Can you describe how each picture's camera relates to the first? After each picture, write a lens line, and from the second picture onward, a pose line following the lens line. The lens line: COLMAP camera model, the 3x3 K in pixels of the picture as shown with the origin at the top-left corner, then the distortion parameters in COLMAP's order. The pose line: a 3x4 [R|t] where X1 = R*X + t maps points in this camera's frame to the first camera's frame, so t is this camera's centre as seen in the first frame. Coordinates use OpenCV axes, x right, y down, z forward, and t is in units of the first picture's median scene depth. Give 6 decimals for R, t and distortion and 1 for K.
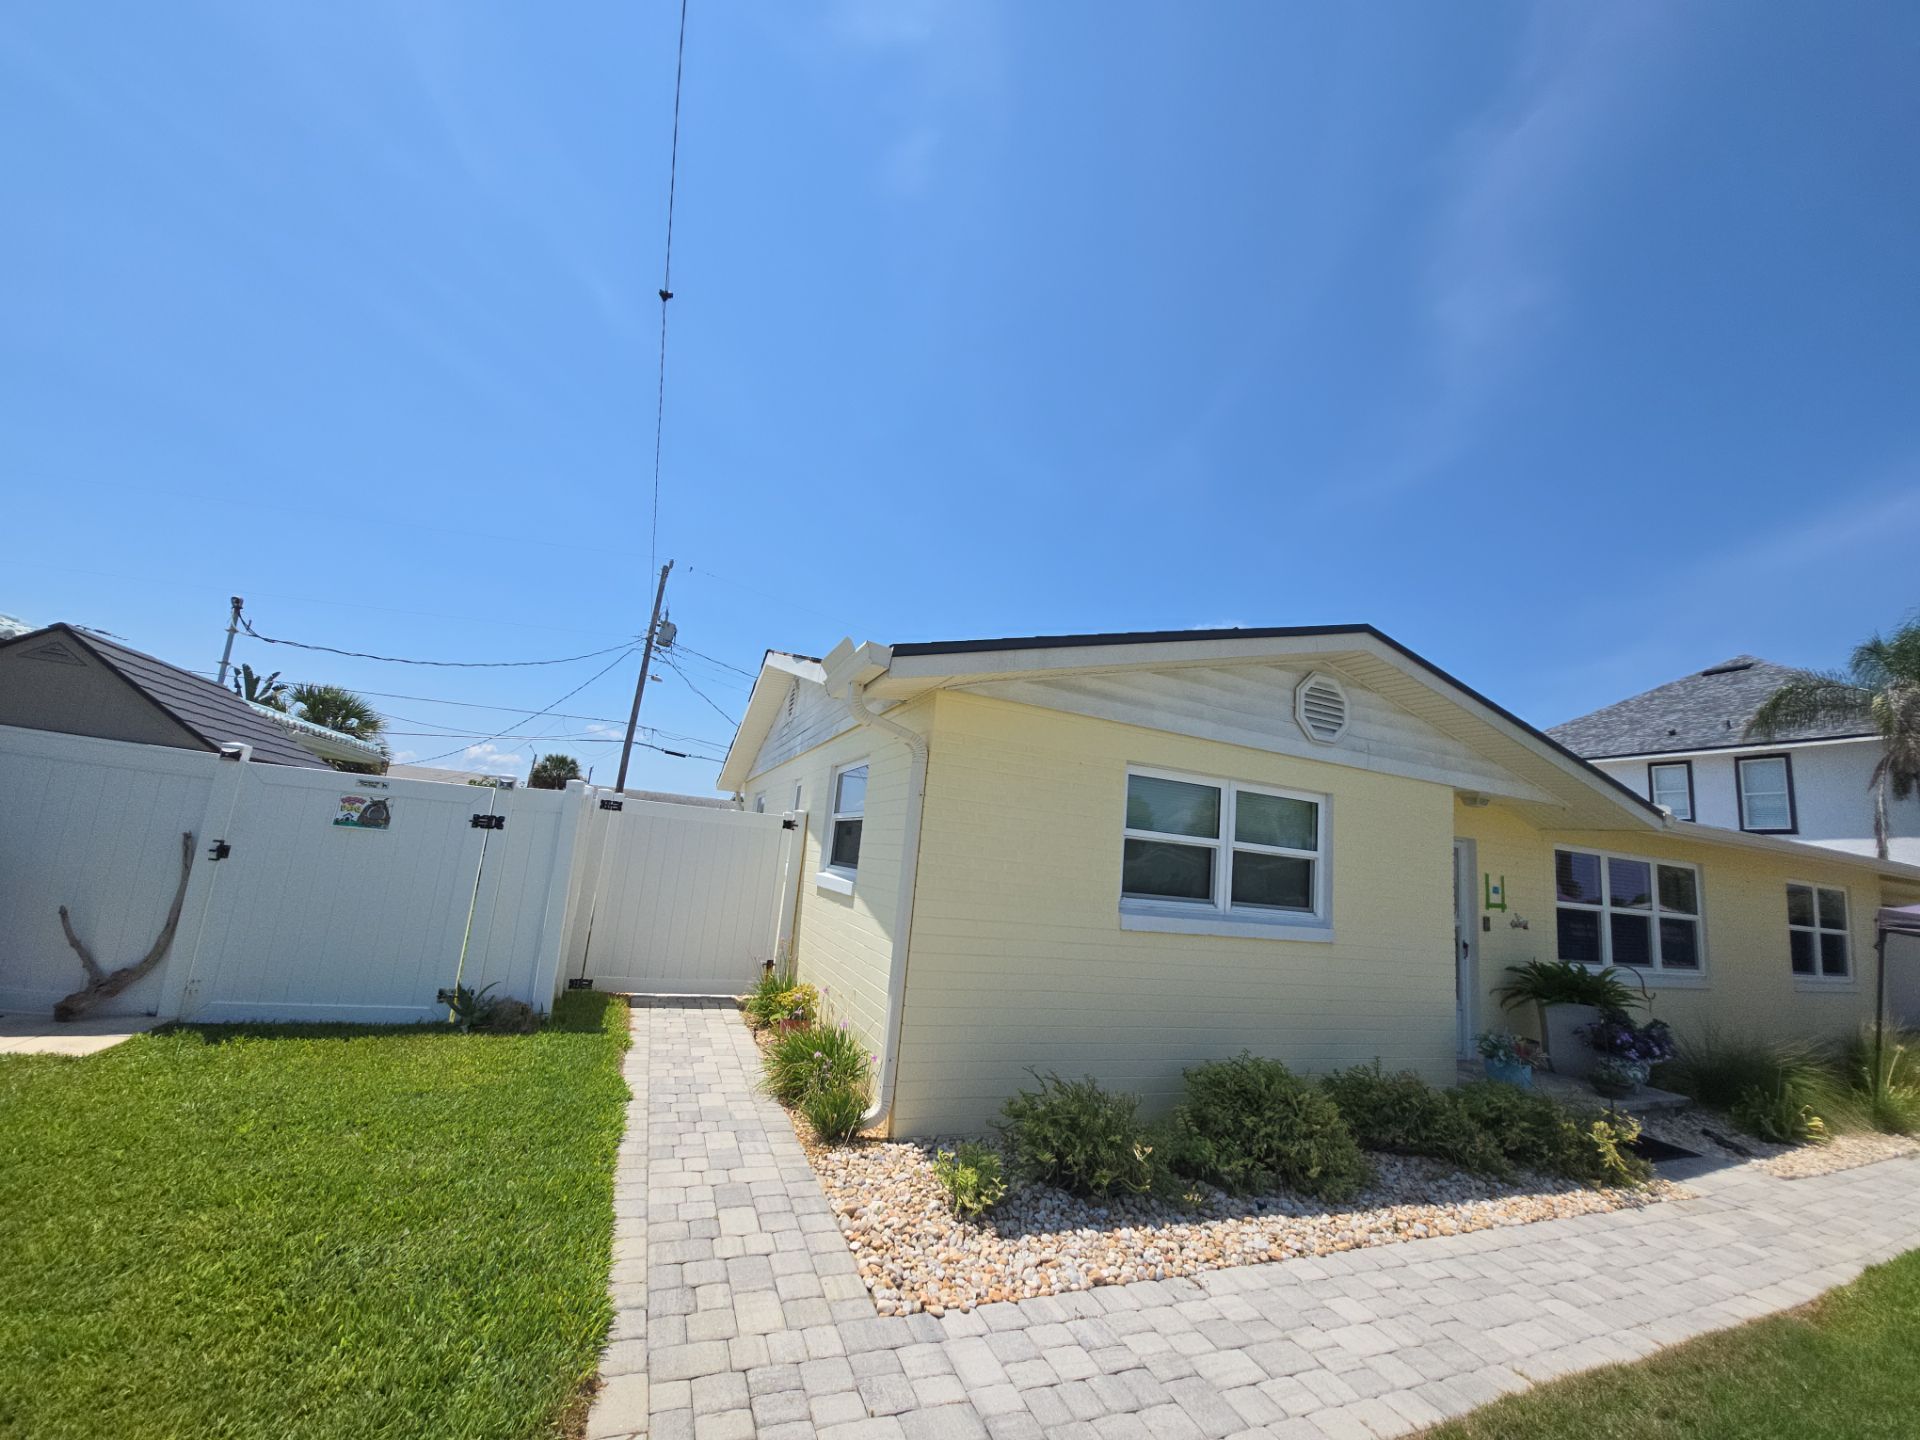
lens RADIAL K [[763.7, 0, 960.0], [0, 763.7, 720.0], [0, 0, 1]] dist [-0.003033, -0.009377]
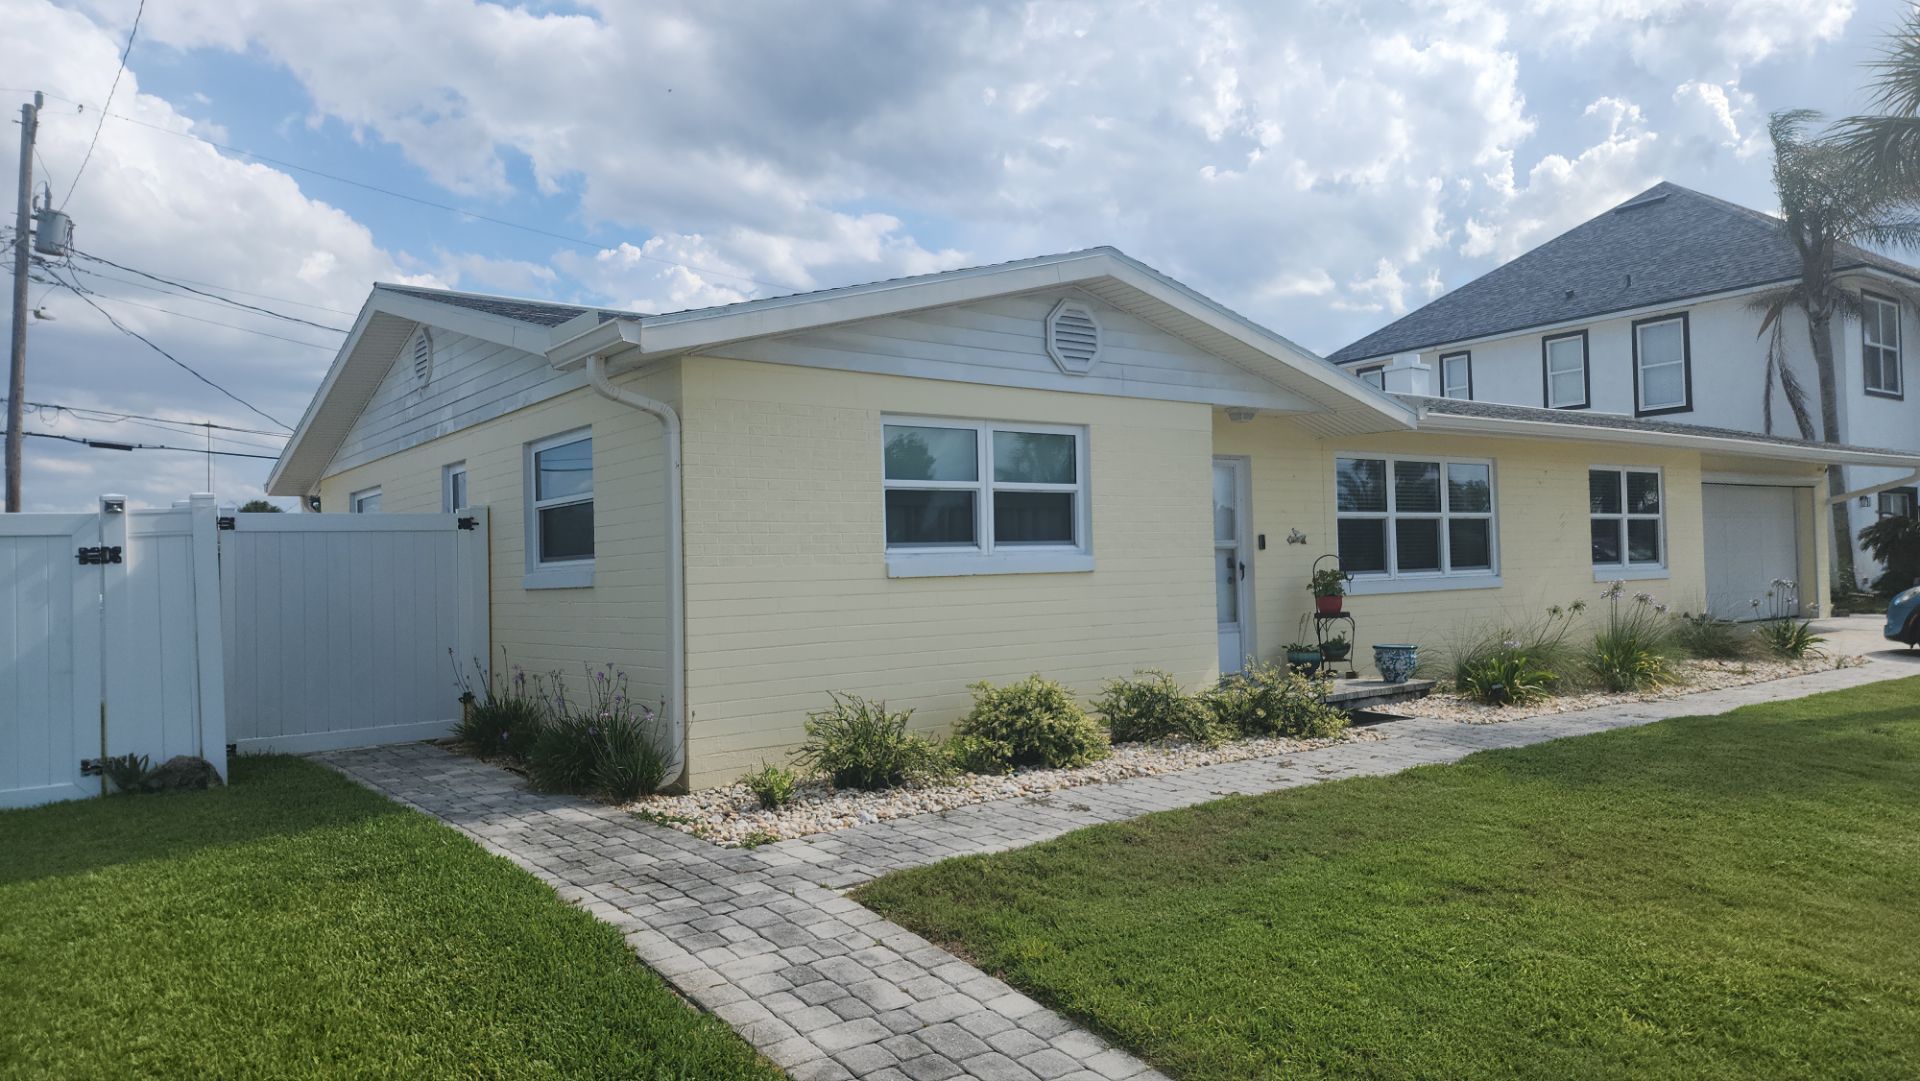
lens RADIAL K [[1284.7, 0, 969.7], [0, 1284.7, 544.2], [0, 0, 1]] dist [0.134876, -0.181598]
pose [[0.958591, -0.117248, 0.259532, -0.111332], [0.072085, 0.981536, 0.177176, -0.057992], [-0.275513, -0.151131, 0.949343, -0.573534]]
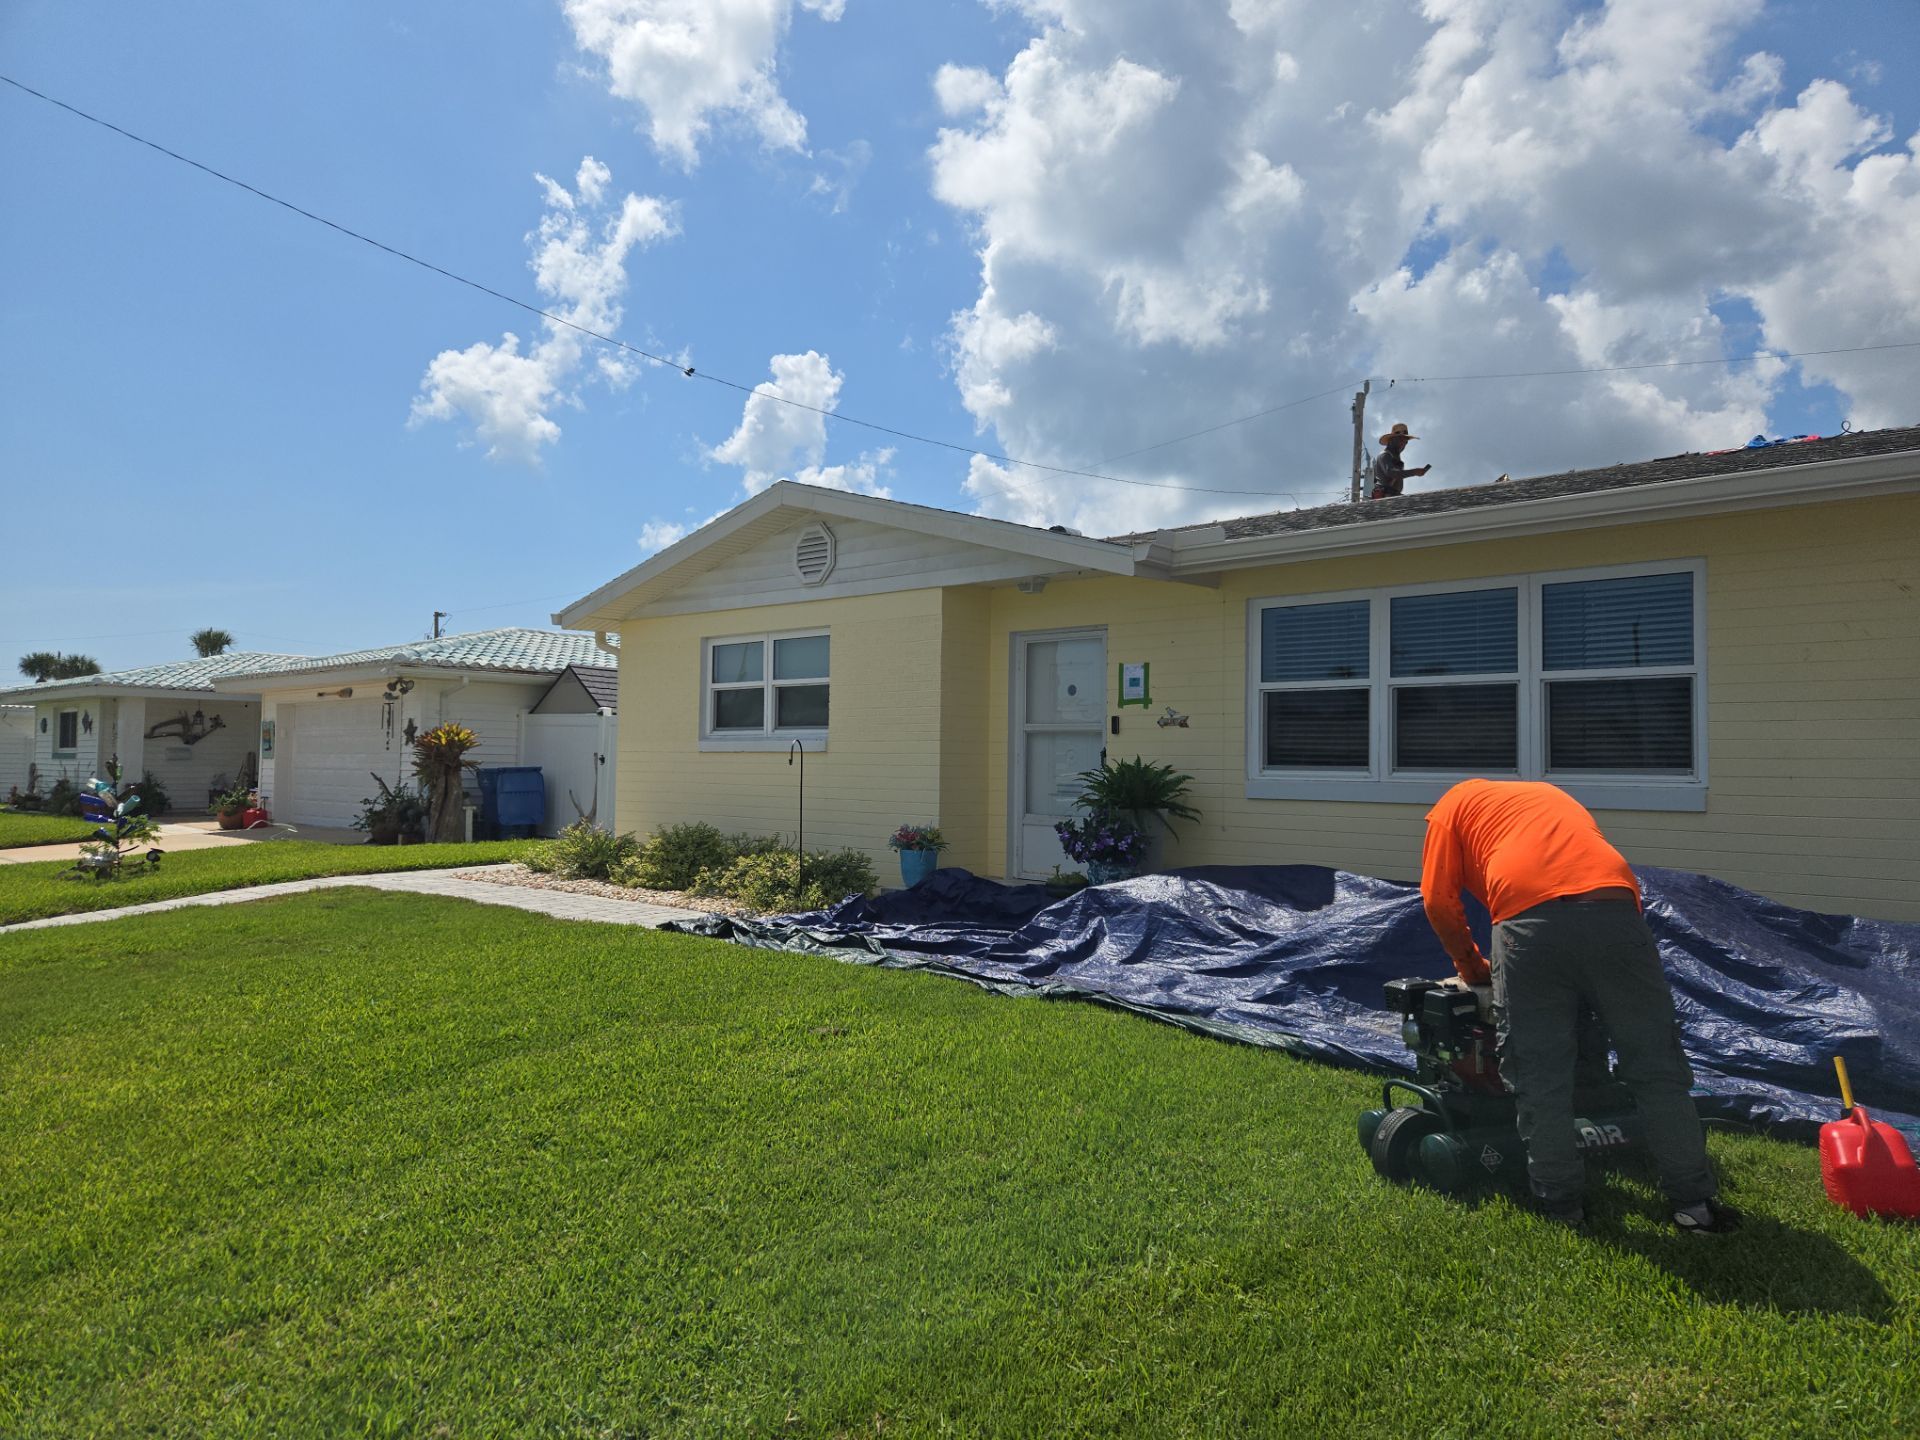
lens RADIAL K [[1255.5, 0, 960.0], [0, 1255.5, 720.0], [0, 0, 1]] dist [0.060908, -0.049848]
pose [[0.421009, -0.120666, -0.898994, 2.312334], [0.192927, 0.980346, -0.041236, 0.361577], [0.886302, -0.156080, 0.436015, 0.338448]]
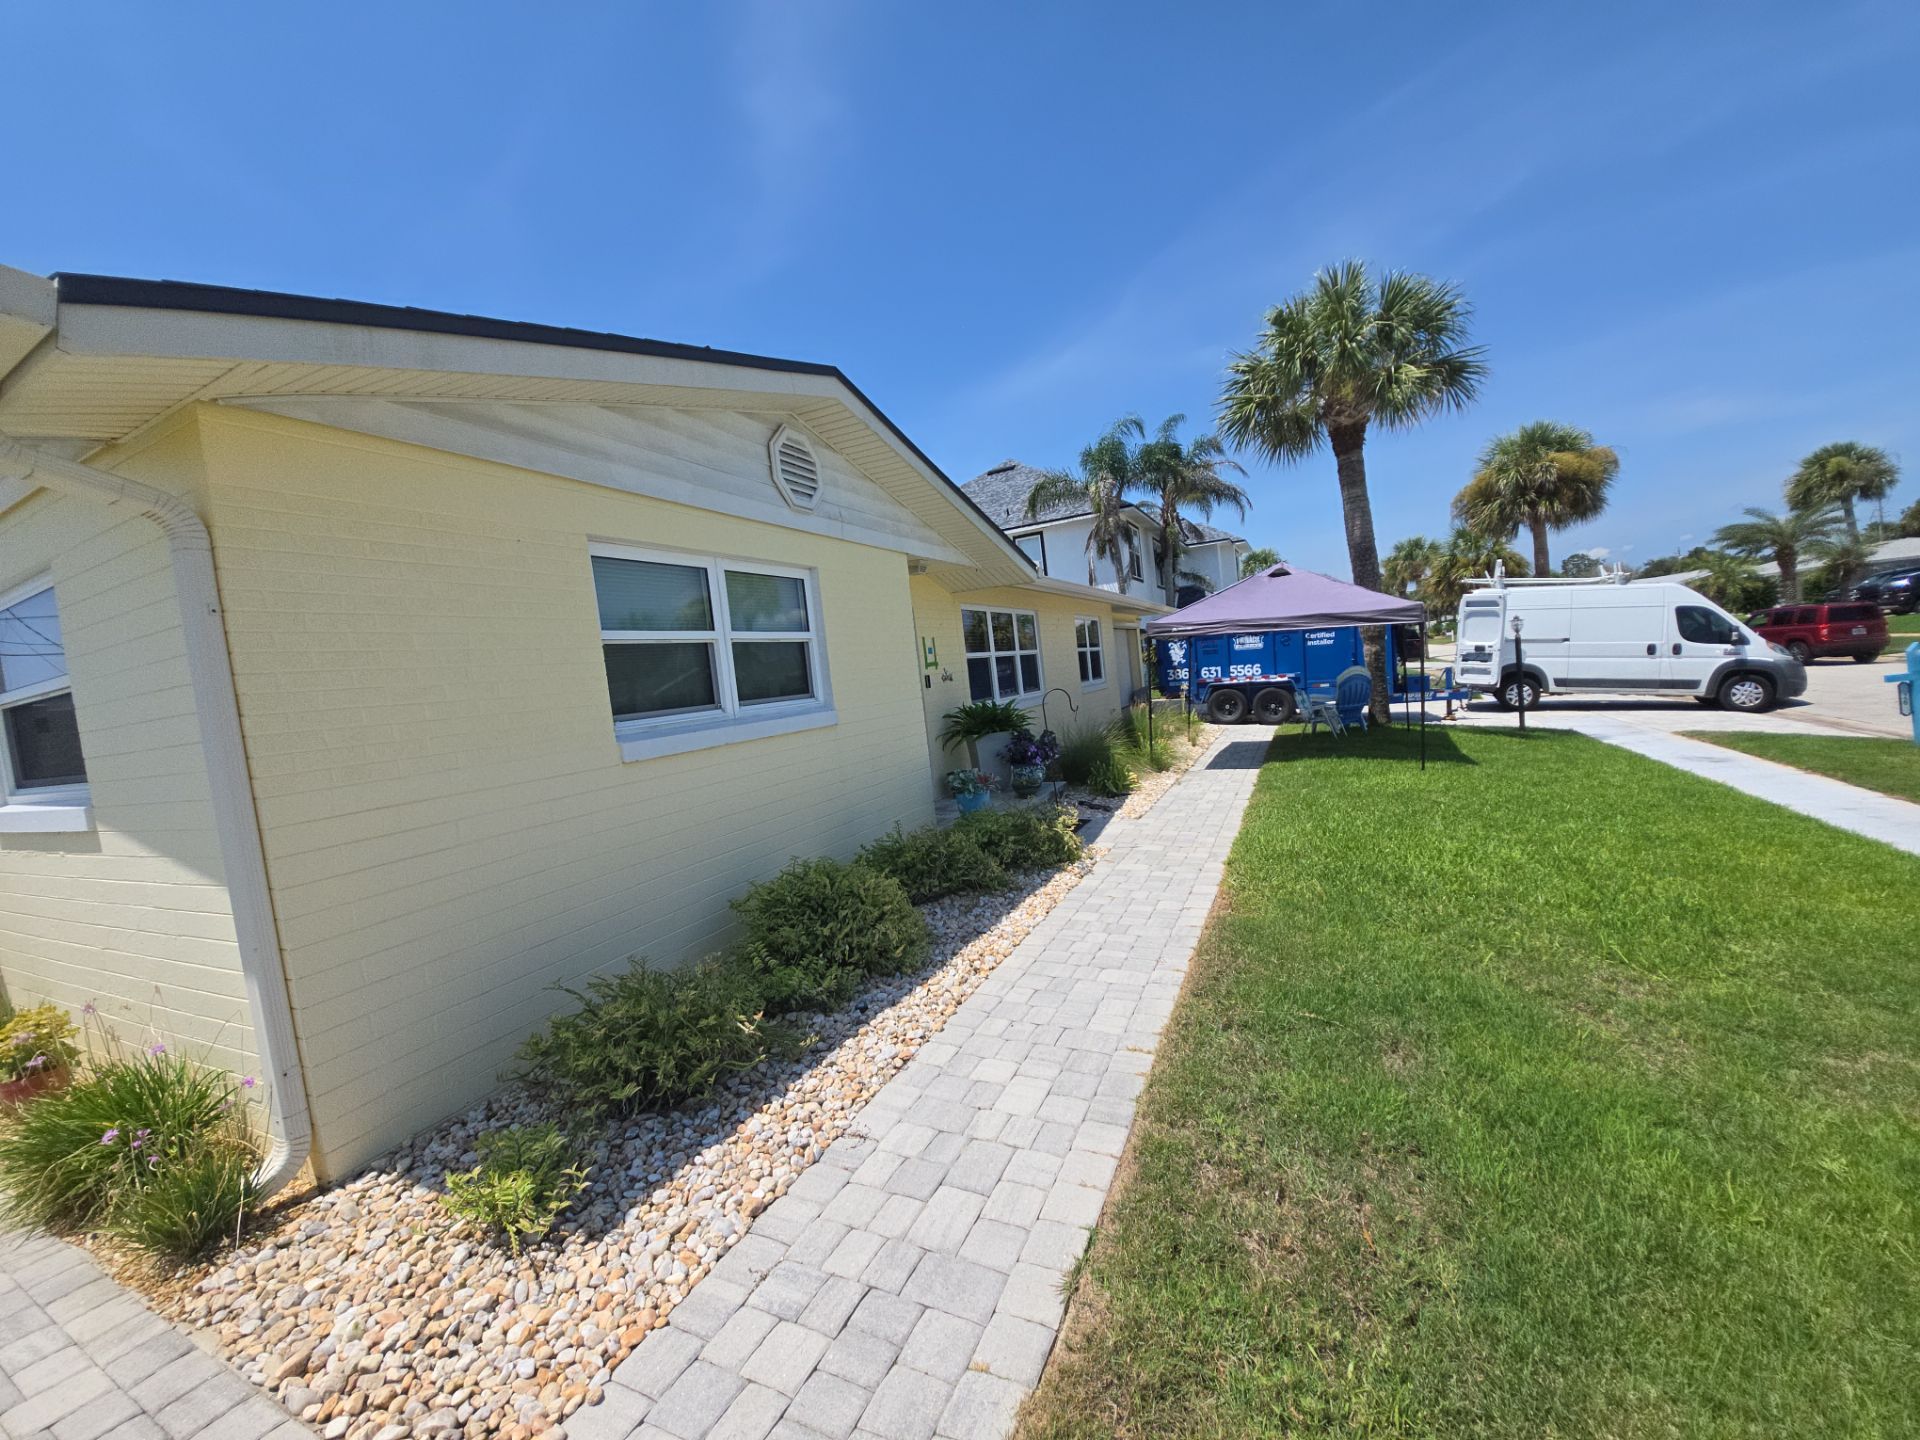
lens RADIAL K [[761.3, 0, 955.5], [0, 761.3, 724.8], [0, 0, 1]] dist [-0.001133, -0.008619]
pose [[0.723118, -0.214921, 0.656437, -0.031725], [0.051144, 0.964411, 0.259414, 0.051998], [-0.688828, -0.154014, 0.708375, 0.215044]]
